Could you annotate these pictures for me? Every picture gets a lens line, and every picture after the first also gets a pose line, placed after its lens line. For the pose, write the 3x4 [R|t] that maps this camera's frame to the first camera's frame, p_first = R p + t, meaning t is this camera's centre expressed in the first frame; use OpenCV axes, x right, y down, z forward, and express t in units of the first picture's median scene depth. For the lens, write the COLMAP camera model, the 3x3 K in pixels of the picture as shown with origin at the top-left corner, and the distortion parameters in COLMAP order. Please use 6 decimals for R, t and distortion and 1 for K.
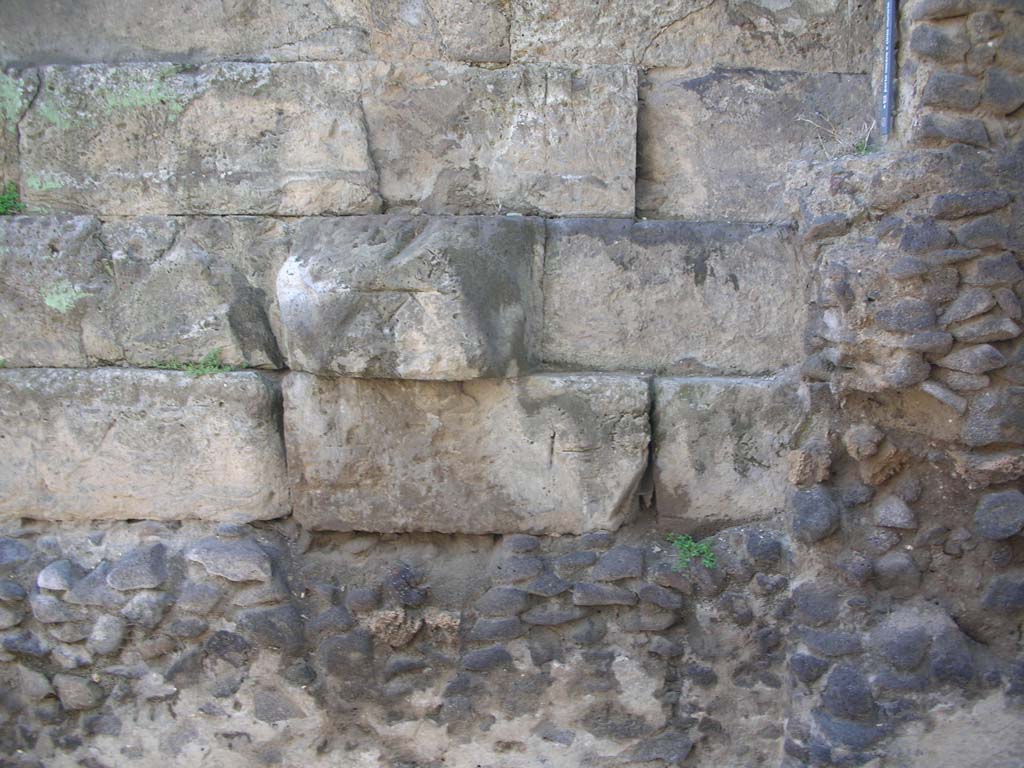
lens RADIAL K [[1080.0, 0, 512.0], [0, 1080.0, 384.0], [0, 0, 1]] dist [-0.211200, 0.166323]
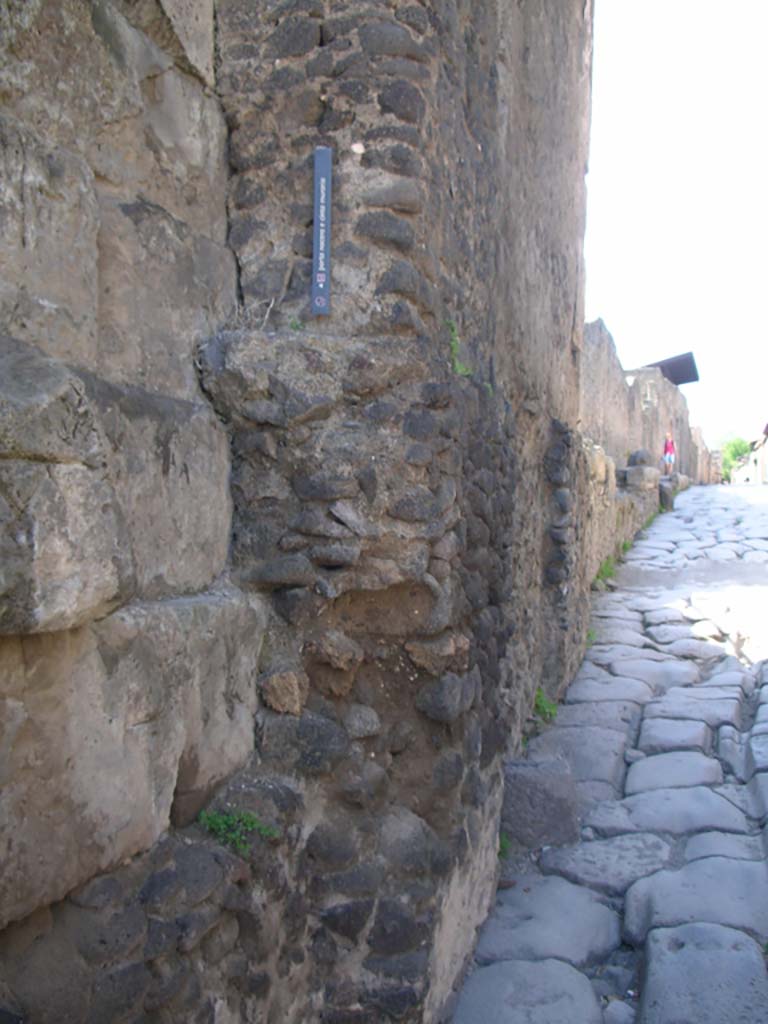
lens RADIAL K [[1080.0, 0, 384.9], [0, 1080.0, 518.7], [0, 0, 1]] dist [-0.211200, 0.166323]
pose [[0.268164, -0.002712, 0.963369, -0.539046], [0.118478, 0.992498, -0.030185, -0.023788], [-0.956060, 0.122233, 0.266474, 0.706592]]
